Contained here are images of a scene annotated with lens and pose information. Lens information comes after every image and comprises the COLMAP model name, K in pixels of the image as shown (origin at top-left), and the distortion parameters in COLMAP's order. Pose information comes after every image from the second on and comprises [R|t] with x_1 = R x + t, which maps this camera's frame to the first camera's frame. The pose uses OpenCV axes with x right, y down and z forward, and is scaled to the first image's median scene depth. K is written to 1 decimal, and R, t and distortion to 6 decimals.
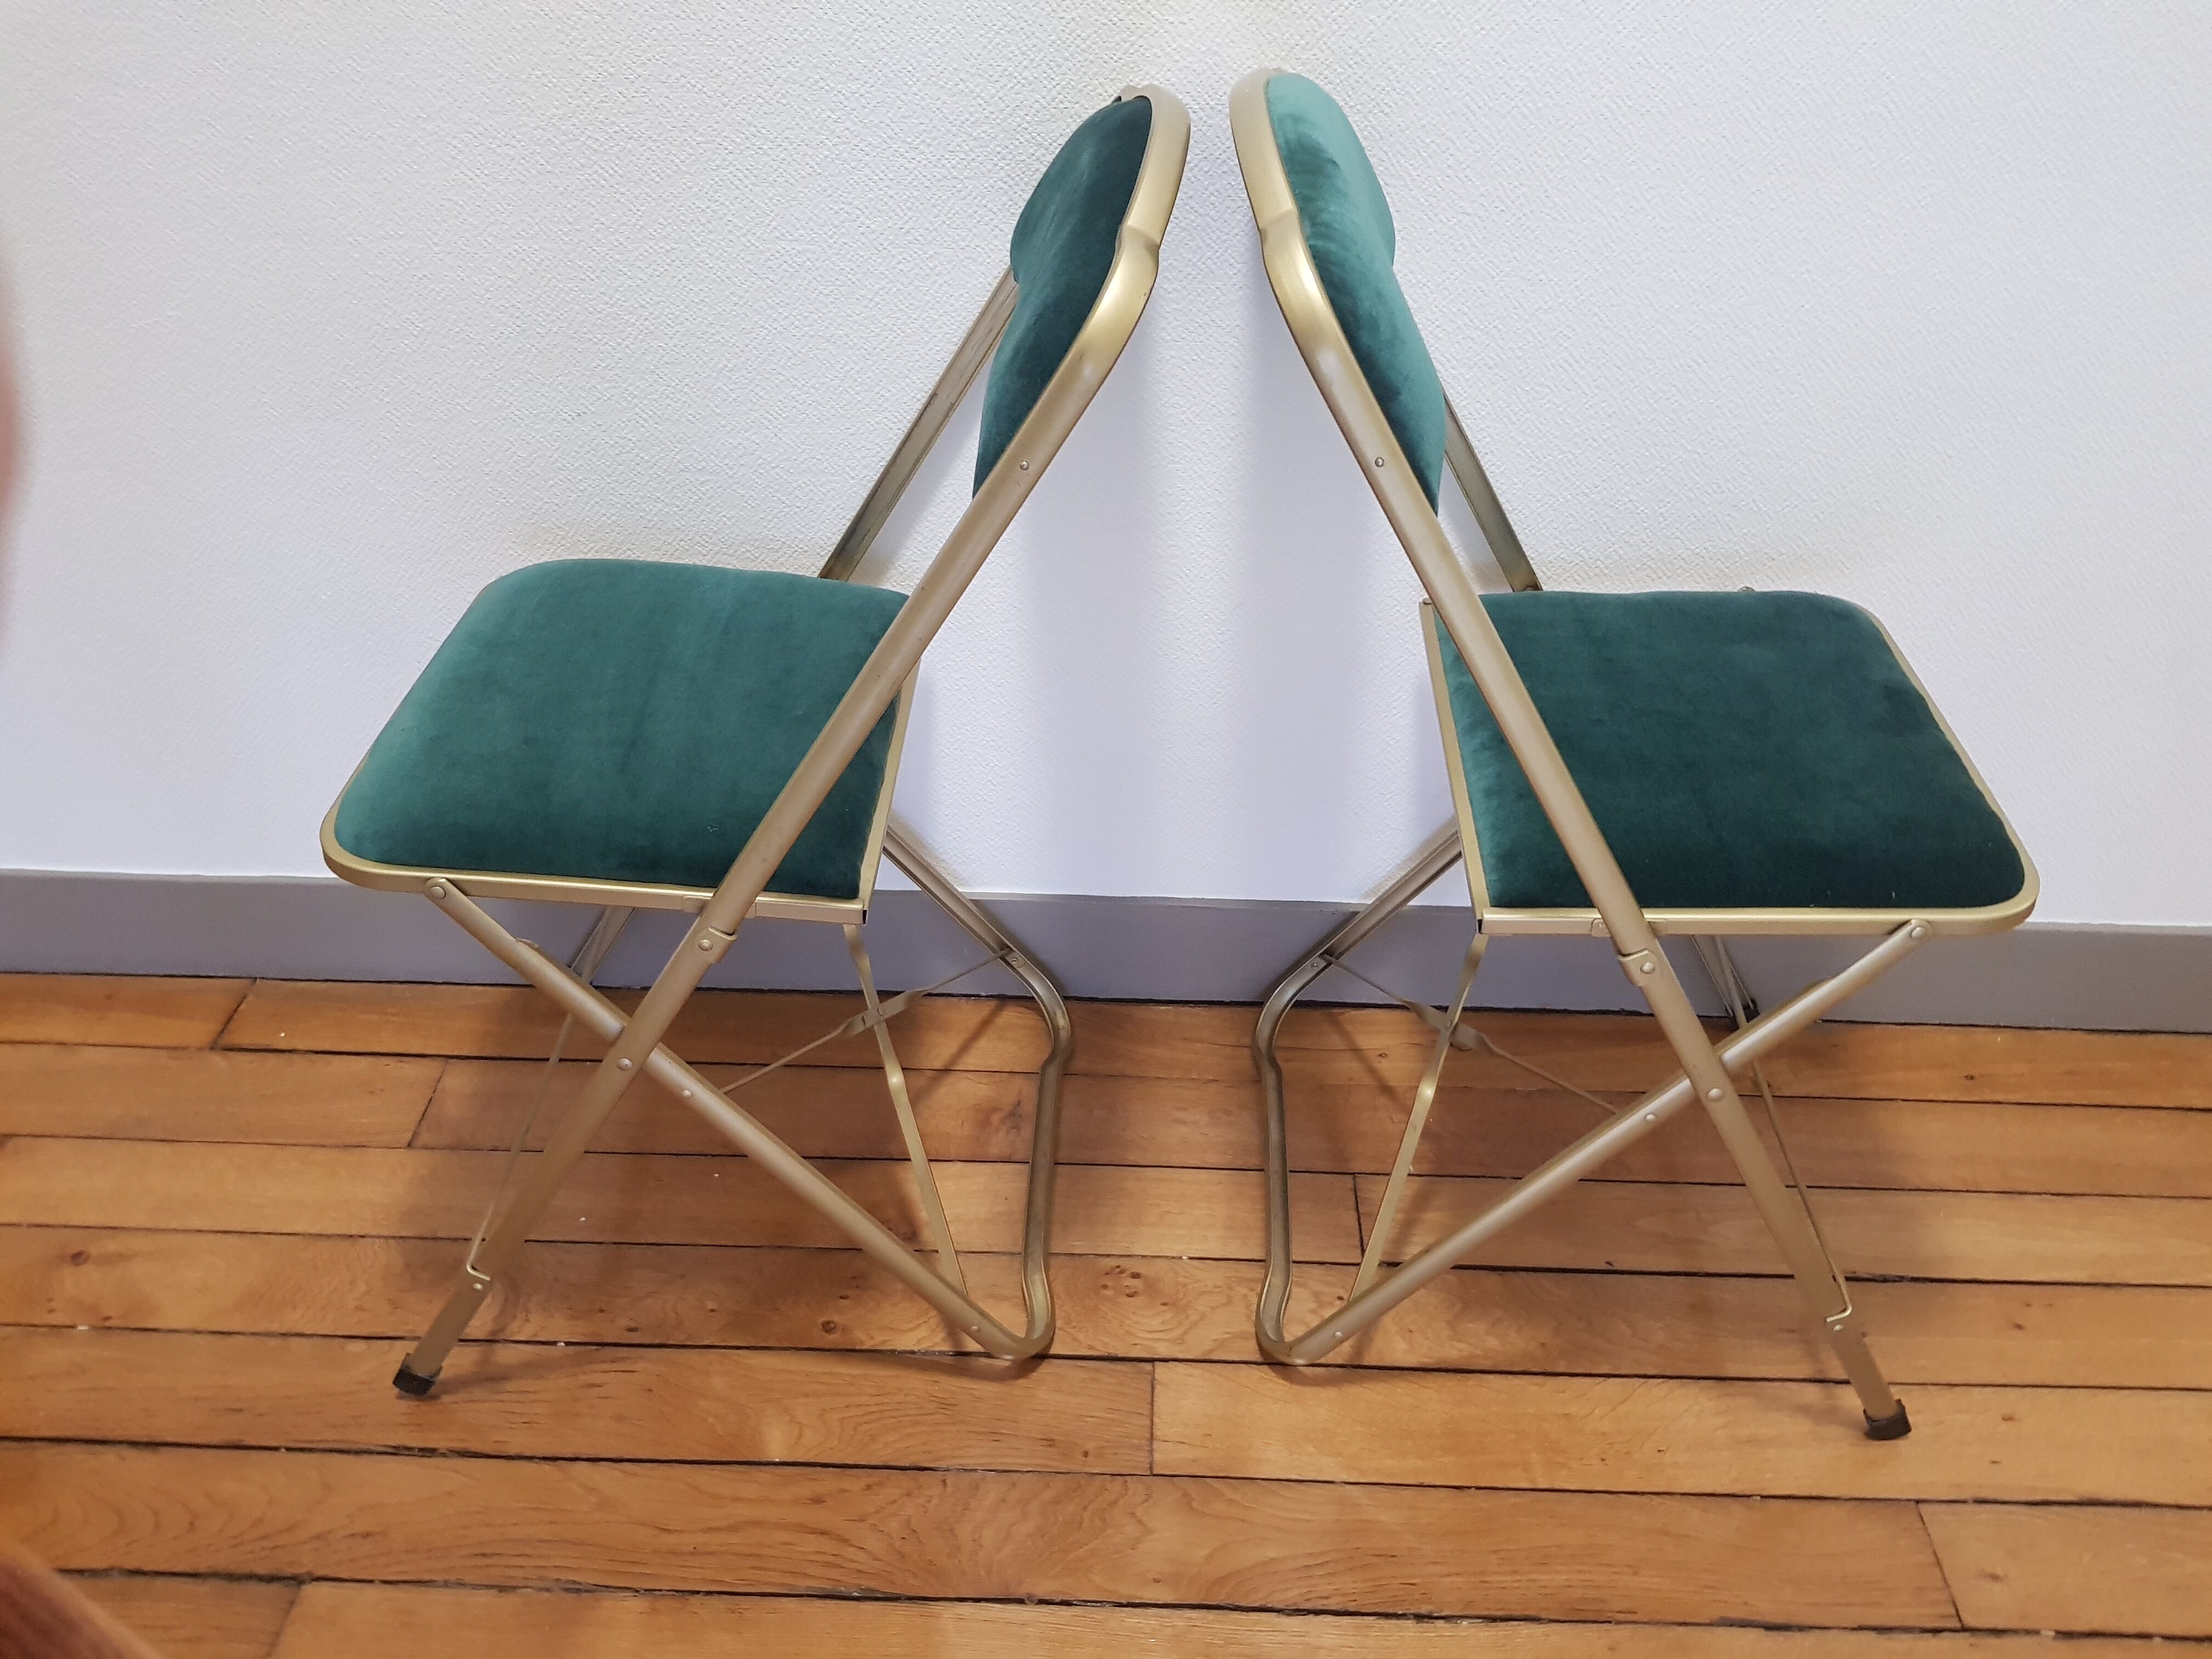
lens RADIAL K [[1765.8, 0, 1116.3], [0, 1765.8, 826.0], [0, 0, 1]] dist [0.016444, -0.049554]
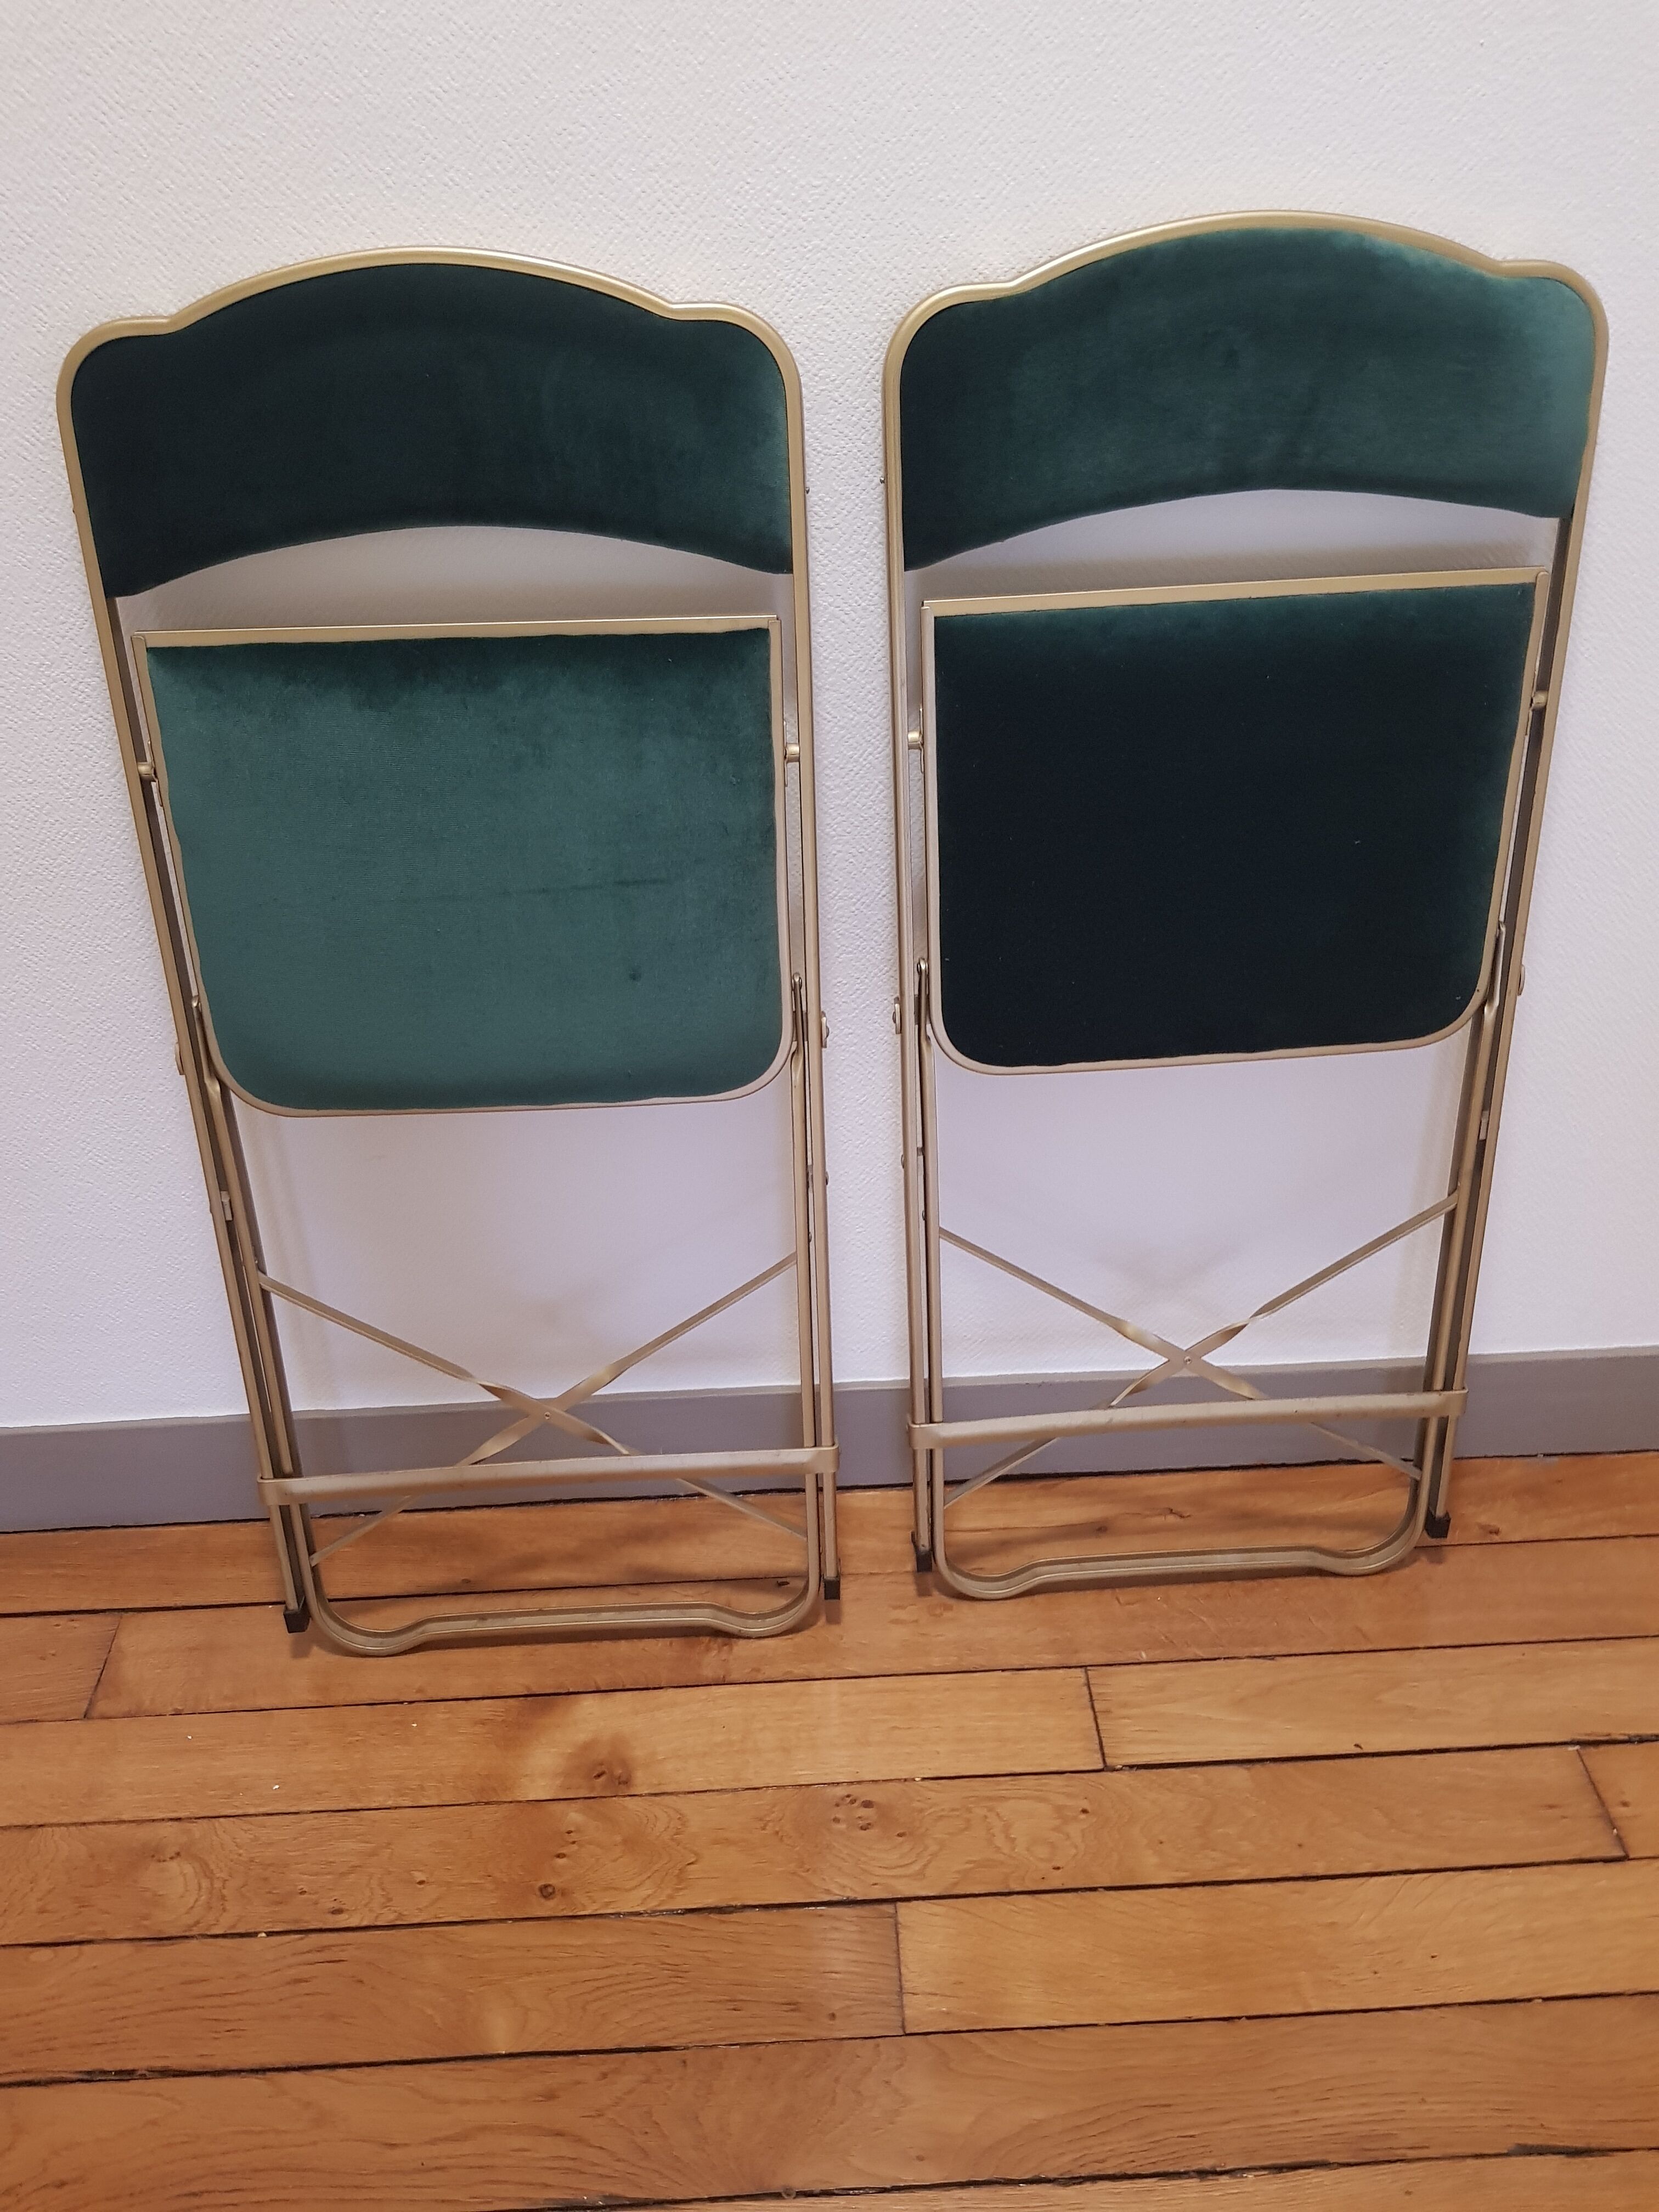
lens RADIAL K [[1765.8, 0, 838.8], [0, 1765.8, 1110.1], [0, 0, 1]] dist [0.016444, -0.049554]
pose [[0.996839, -0.070602, 0.036420, -0.014107], [0.072397, 0.996093, -0.050572, -0.076591], [-0.032708, 0.053049, 0.998056, 0.037258]]
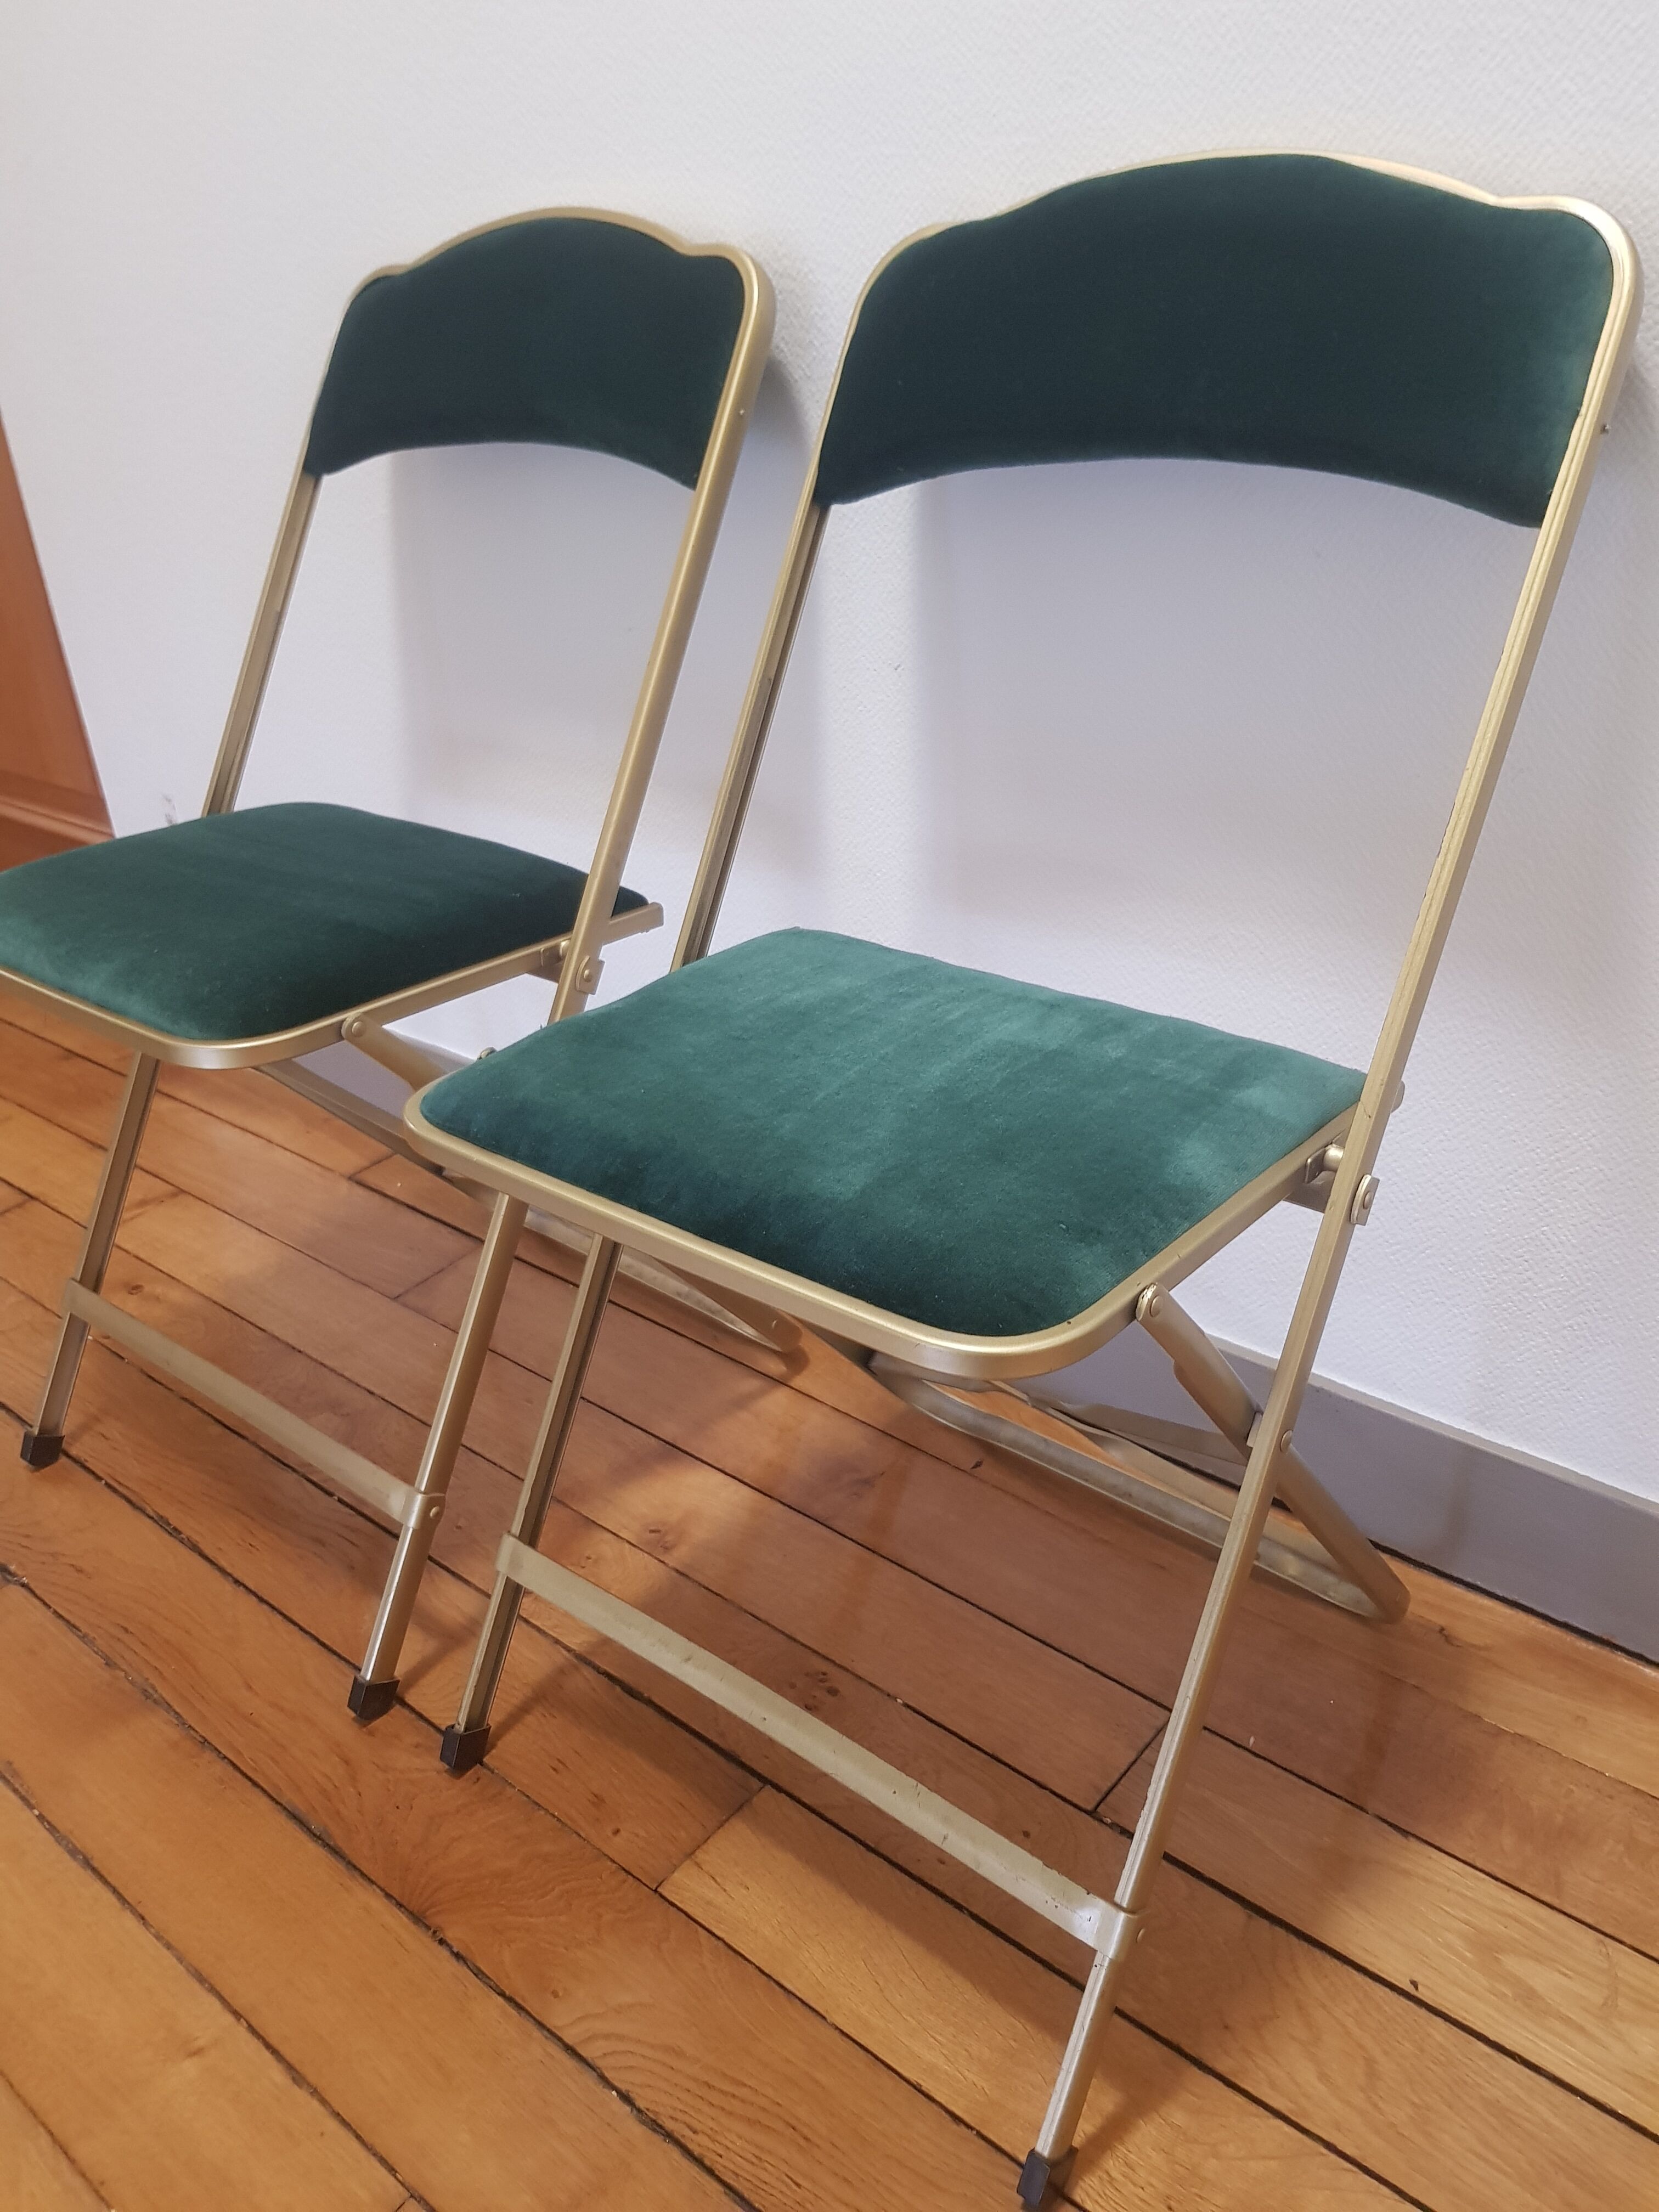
lens RADIAL K [[1765.8, 0, 829.2], [0, 1765.8, 1102.5], [0, 0, 1]] dist [0.016444, -0.049554]
pose [[0.777294, 0.235146, -0.583541, 0.466907], [-0.306828, 0.951428, -0.025312, 0.018612], [0.549246, 0.198721, 0.811689, 0.310128]]
